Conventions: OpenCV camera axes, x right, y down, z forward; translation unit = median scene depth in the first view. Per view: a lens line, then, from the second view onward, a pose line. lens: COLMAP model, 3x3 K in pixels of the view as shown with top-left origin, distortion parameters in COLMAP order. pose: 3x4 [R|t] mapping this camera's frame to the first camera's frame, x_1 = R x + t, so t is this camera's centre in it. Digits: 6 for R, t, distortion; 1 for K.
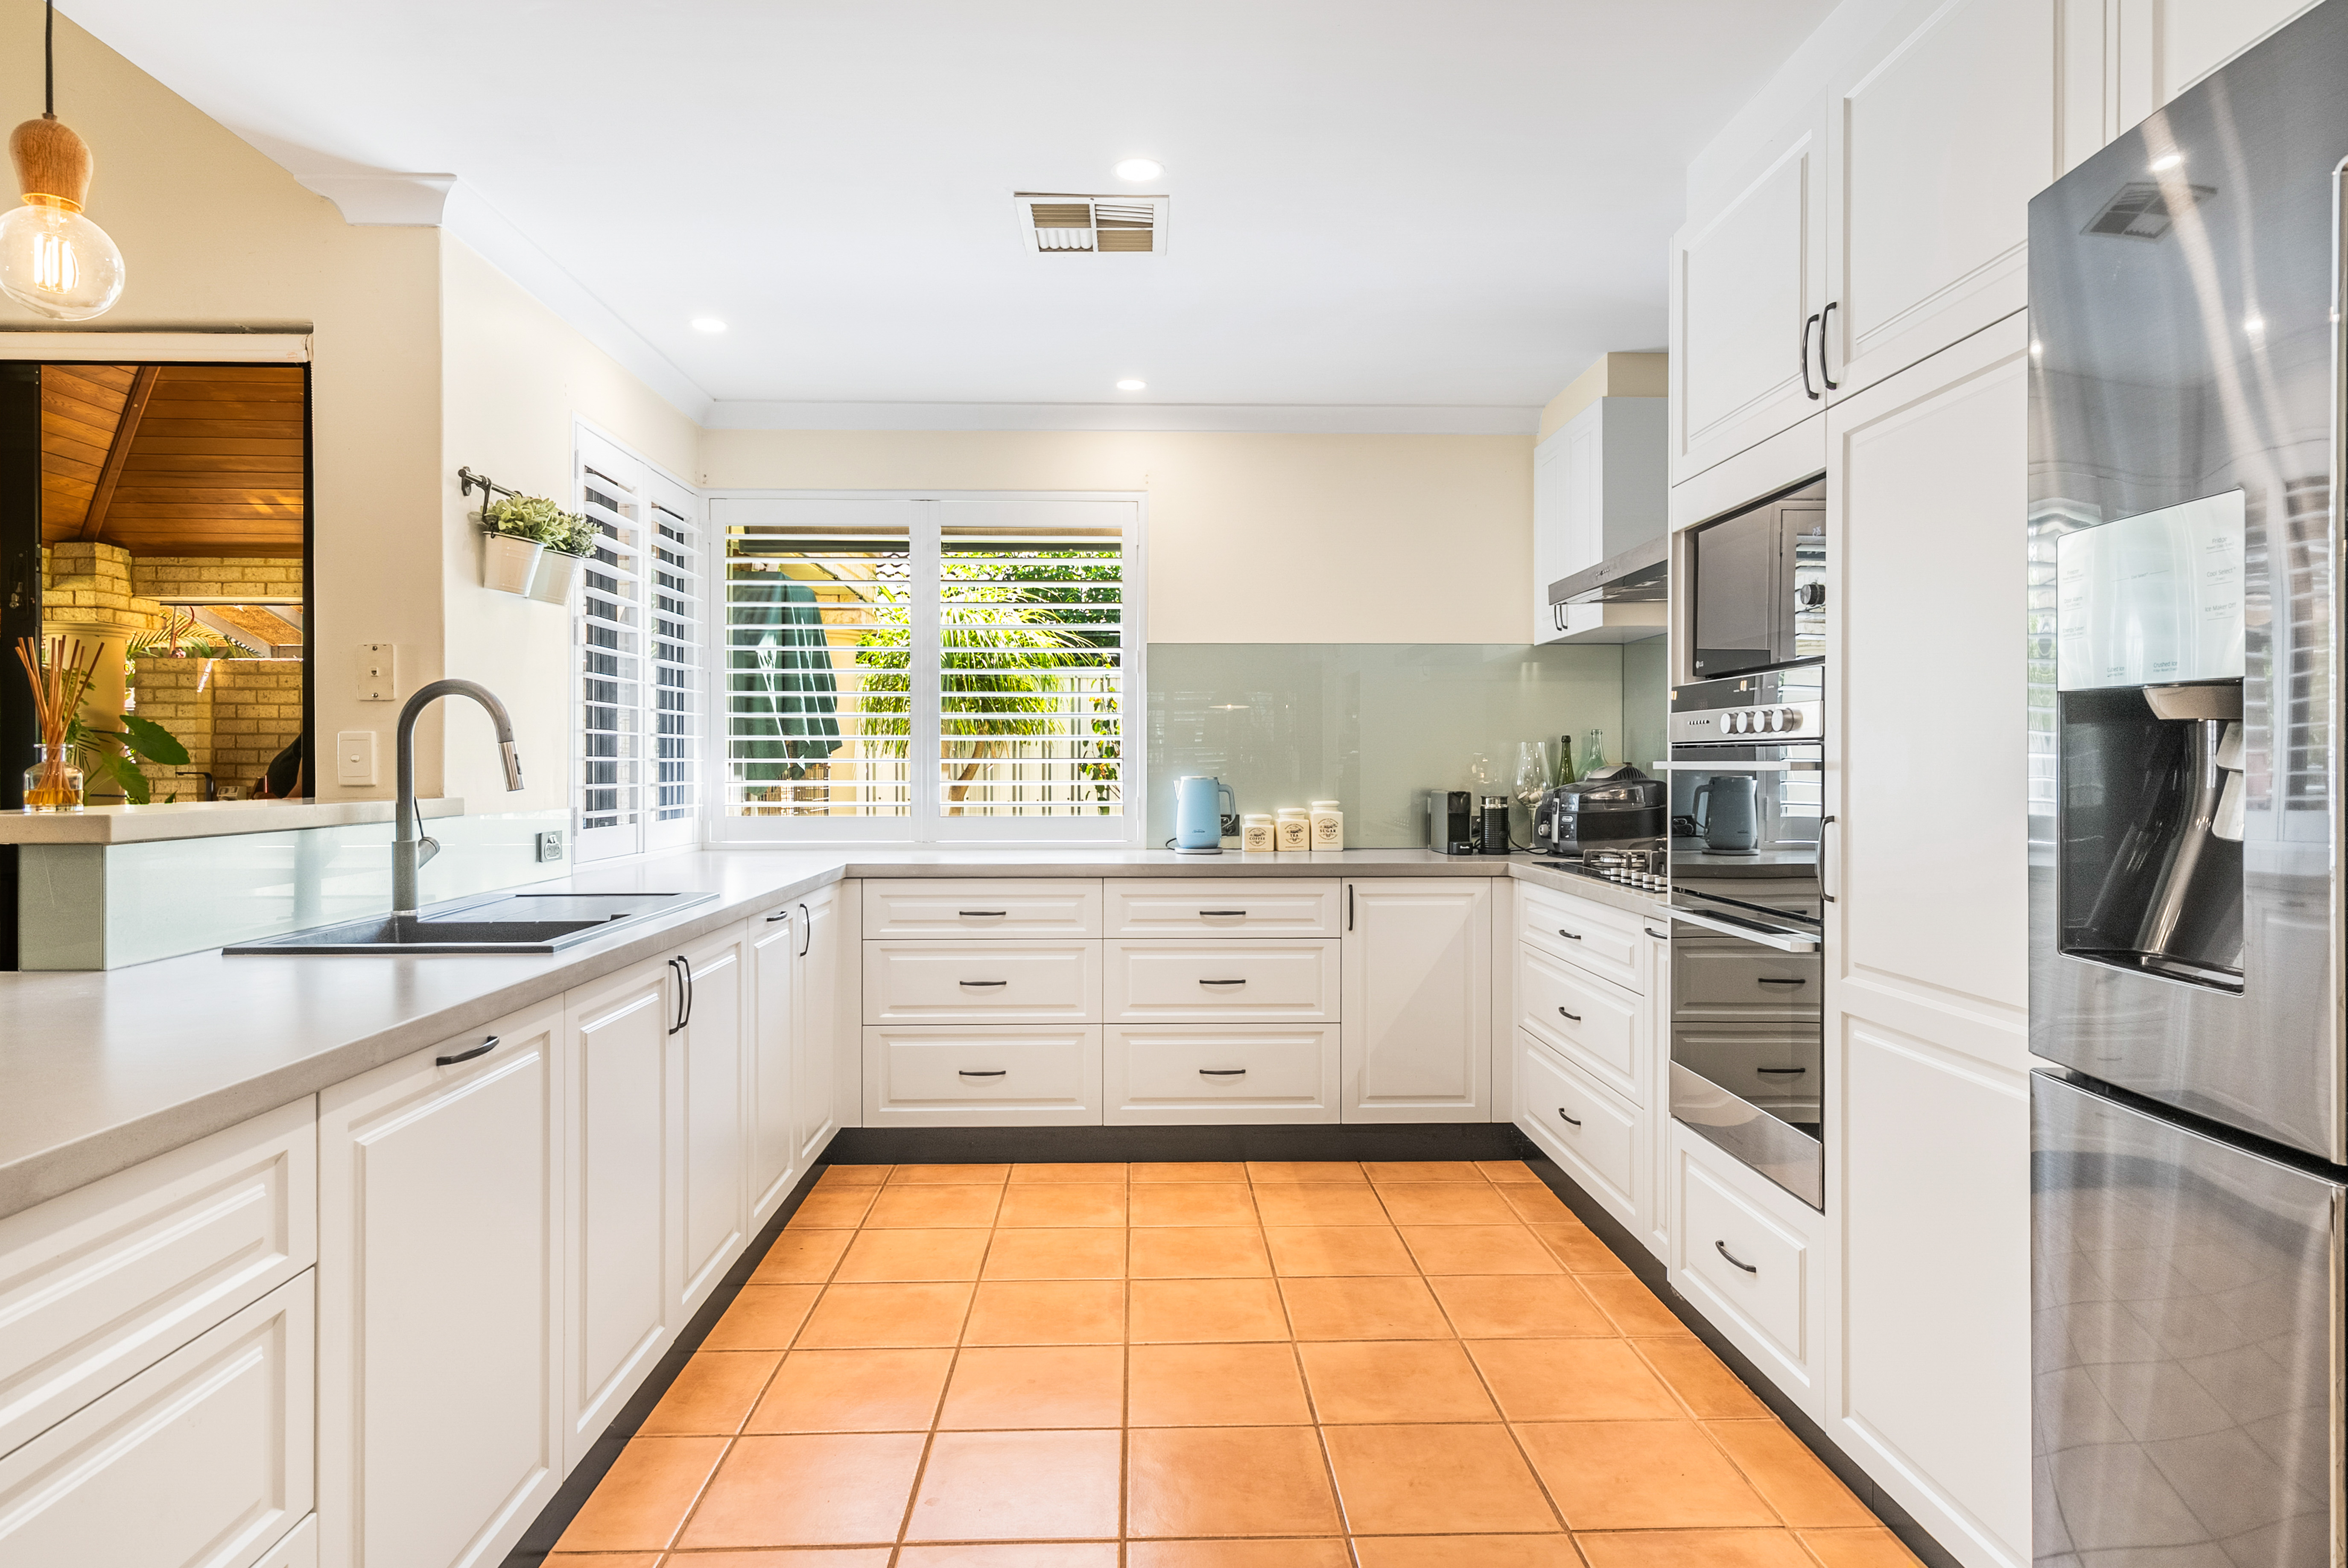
lens RADIAL K [[1325.0, 0, 1166.9], [0, 1325.0, 767.7], [0, 0, 1]] dist [0.008736, 0.001614]
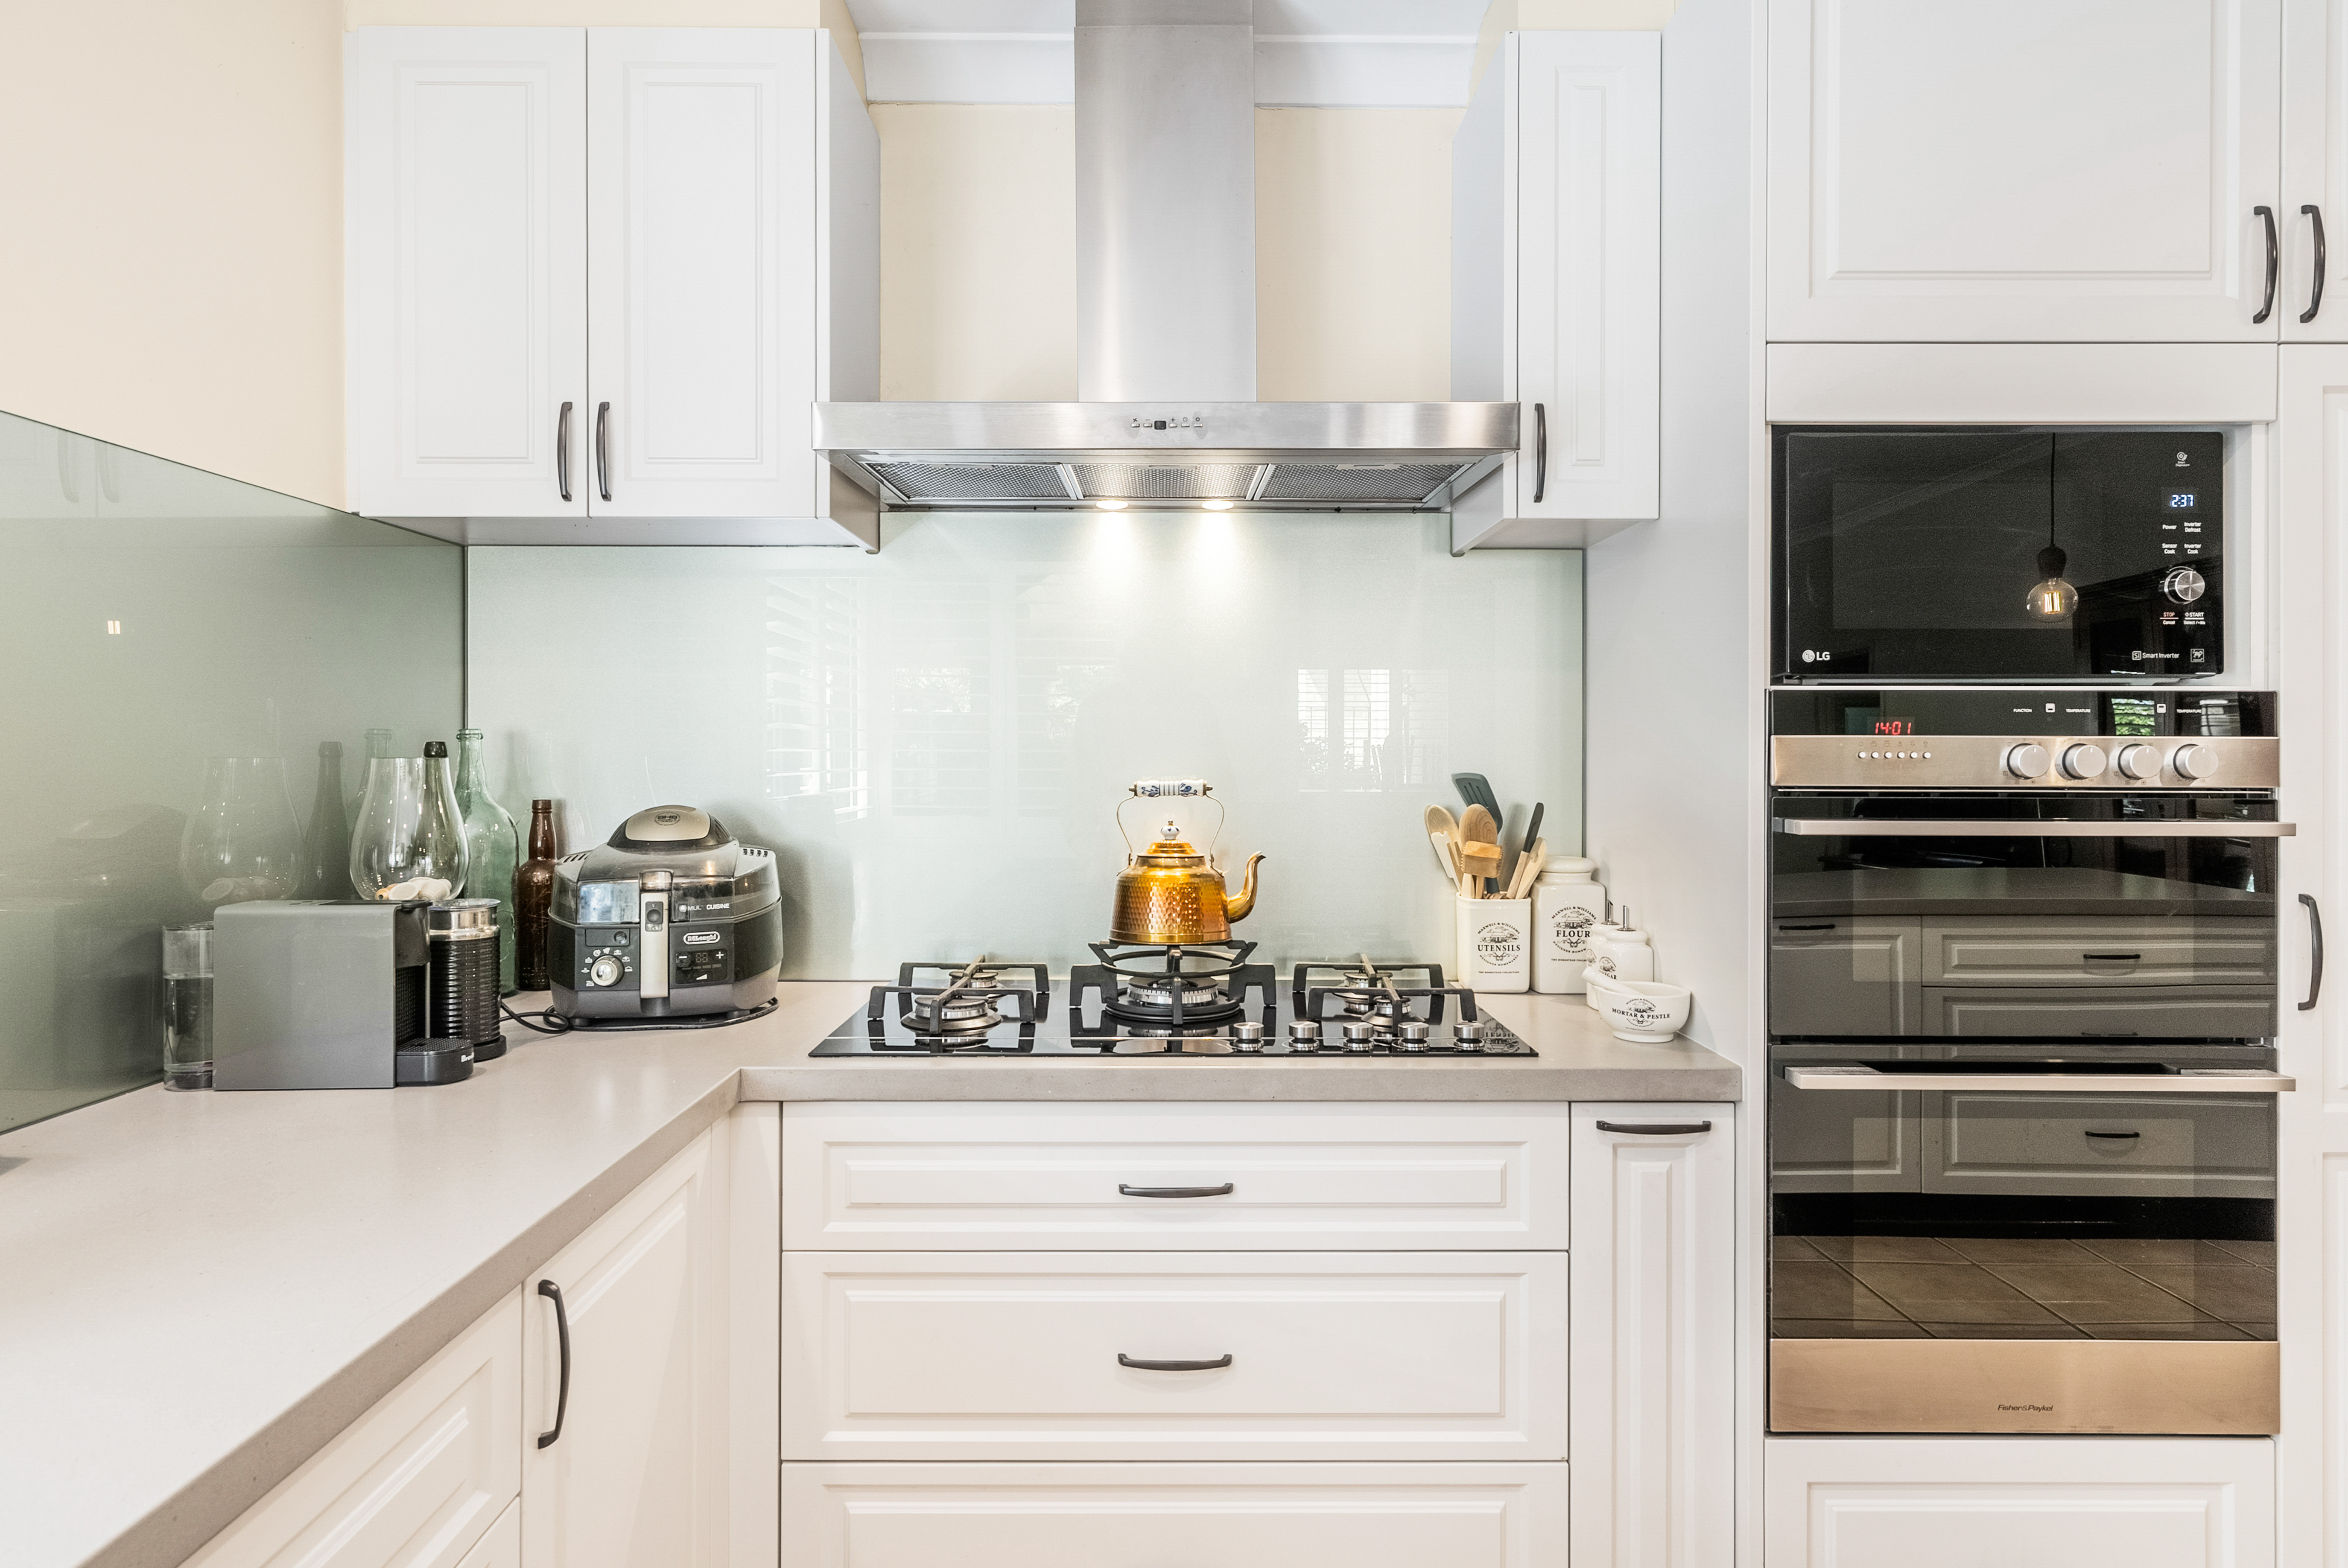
lens RADIAL K [[1314.9, 0, 1175.3], [0, 1314.9, 755.5], [0, 0, 1]] dist [0.001681, 0.000030]
pose [[0.017436, 0.001009, 0.999847, -0.130605], [-0.000668, 0.999999, -0.000997, -0.021407], [-0.999848, -0.000651, 0.017437, 0.828414]]
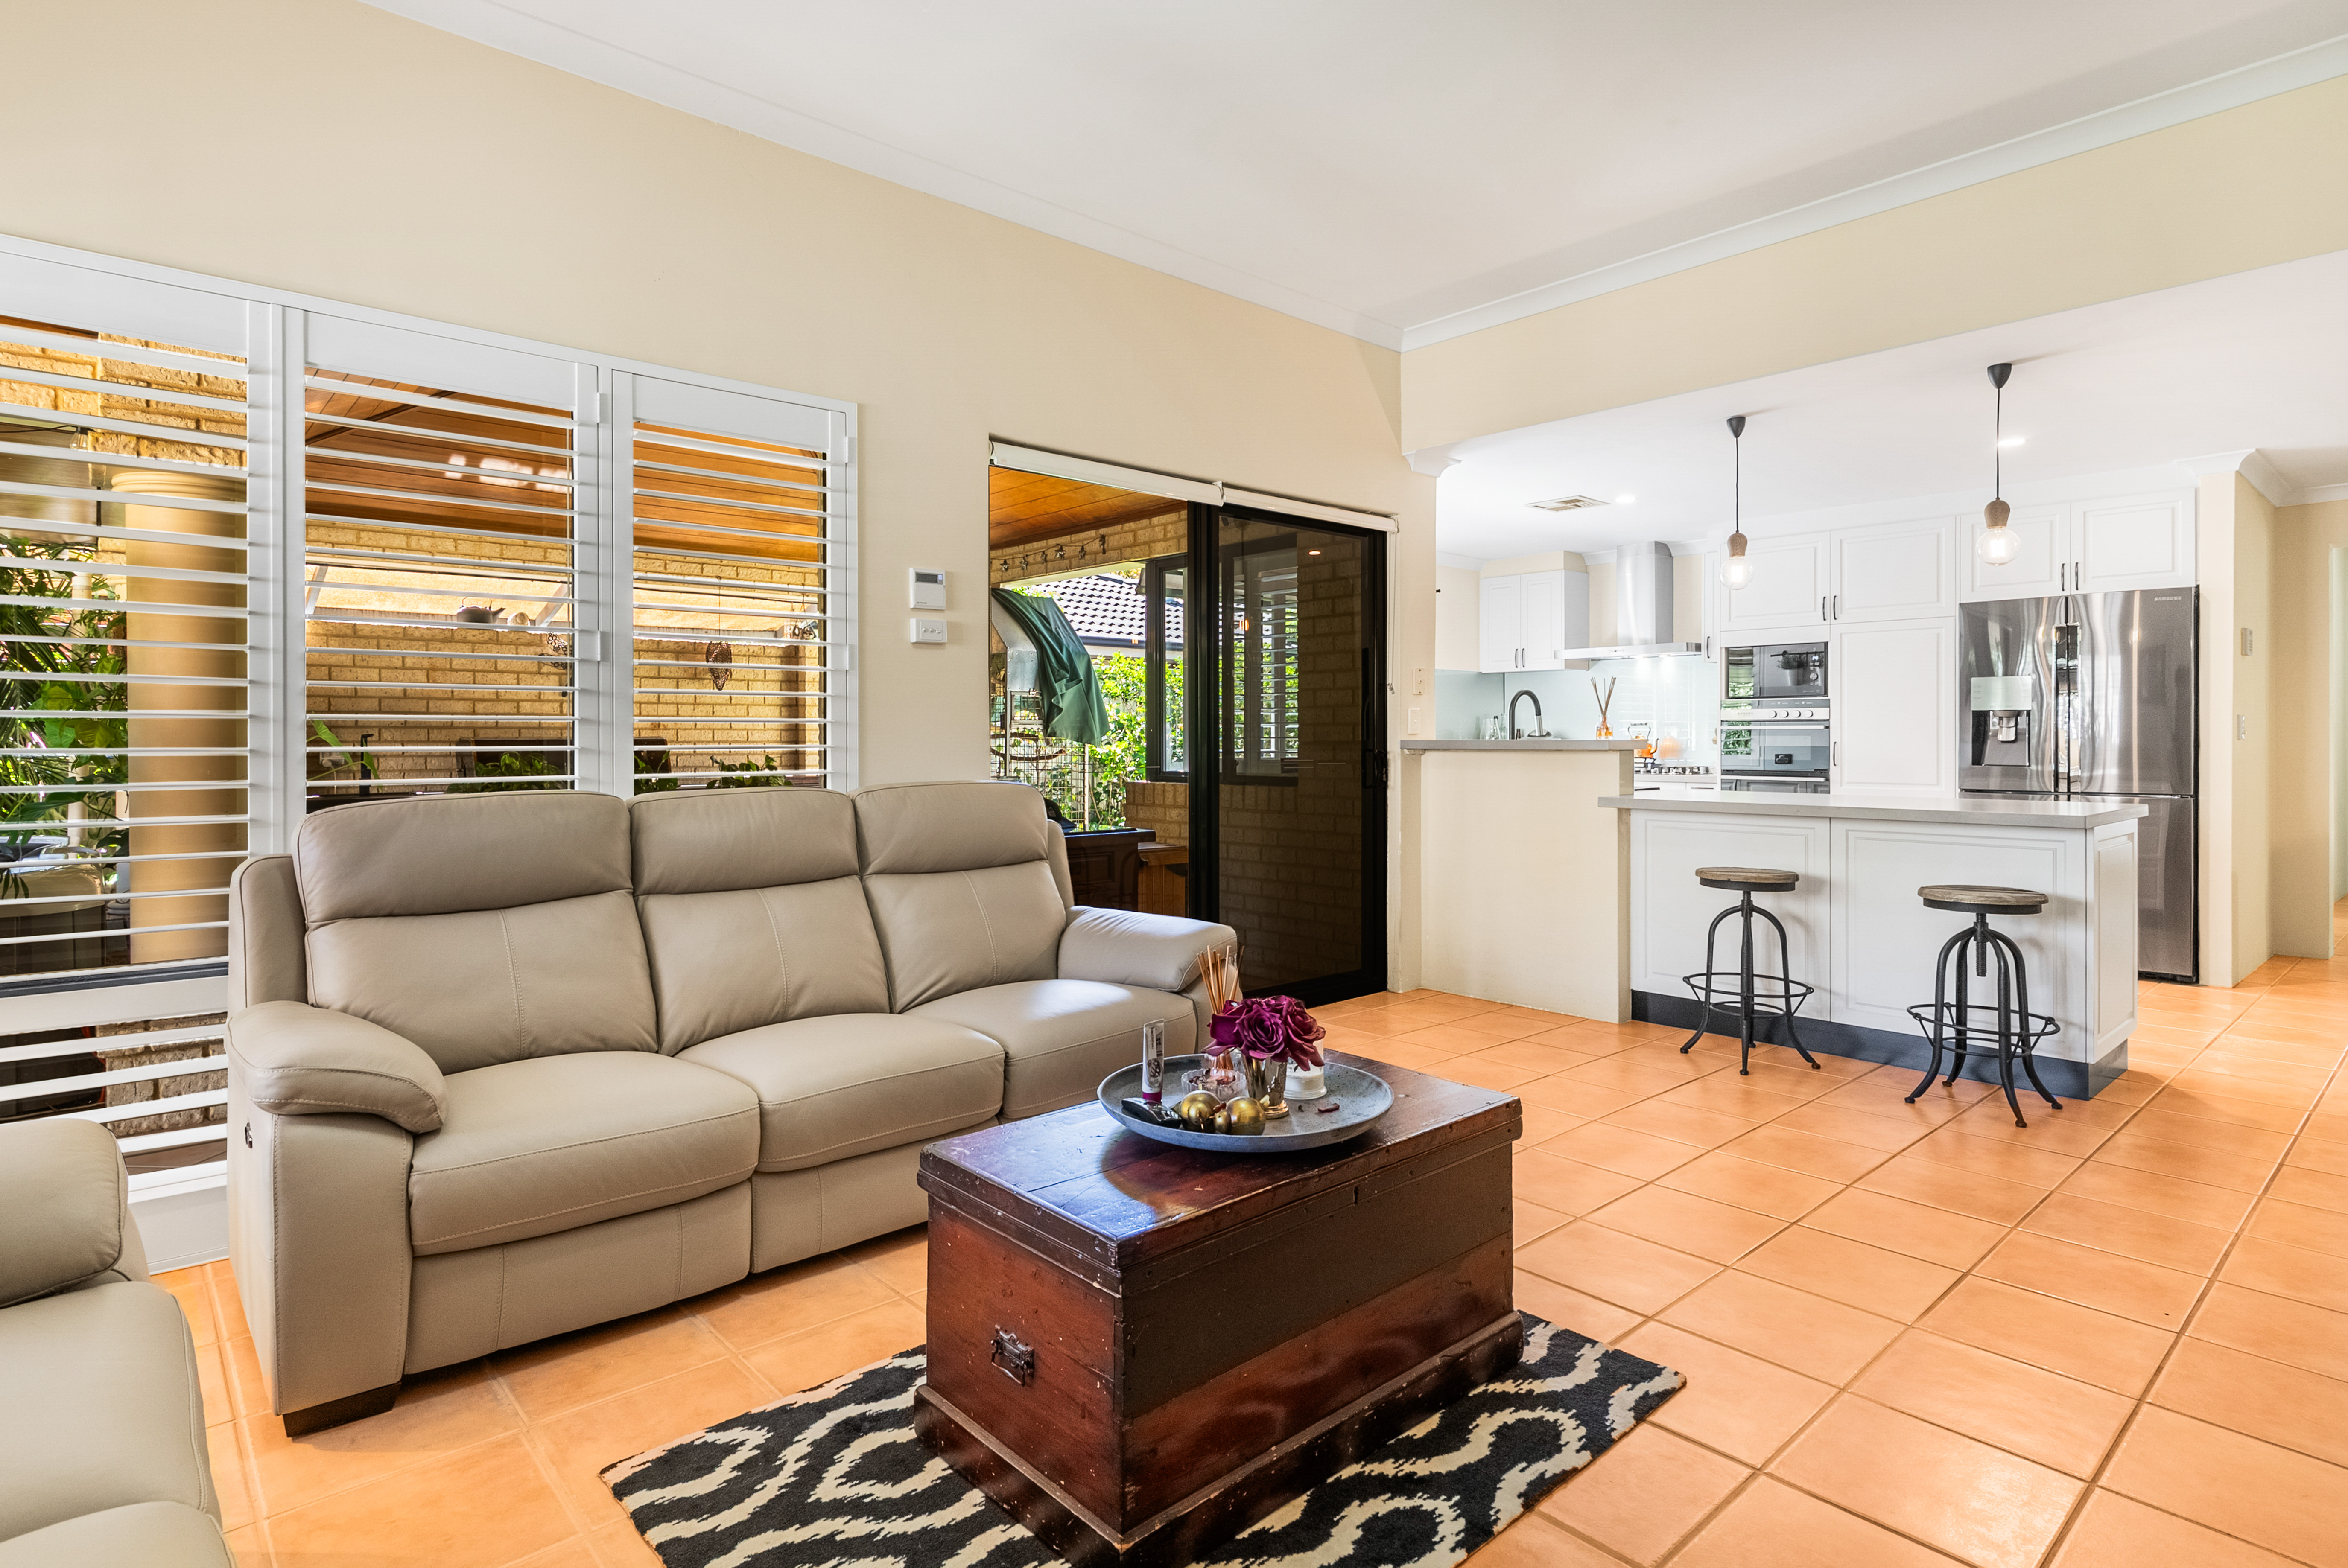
lens RADIAL K [[1209.8, 0, 1162.0], [0, 1209.8, 738.2], [0, 0, 1]] dist [0.003097, 0.000385]
pose [[0.765304, -0.001948, 0.643666, -1.495941], [0.002010, 0.999998, 0.000637, 0.011314], [-0.643666, 0.000806, 0.765306, -0.155104]]
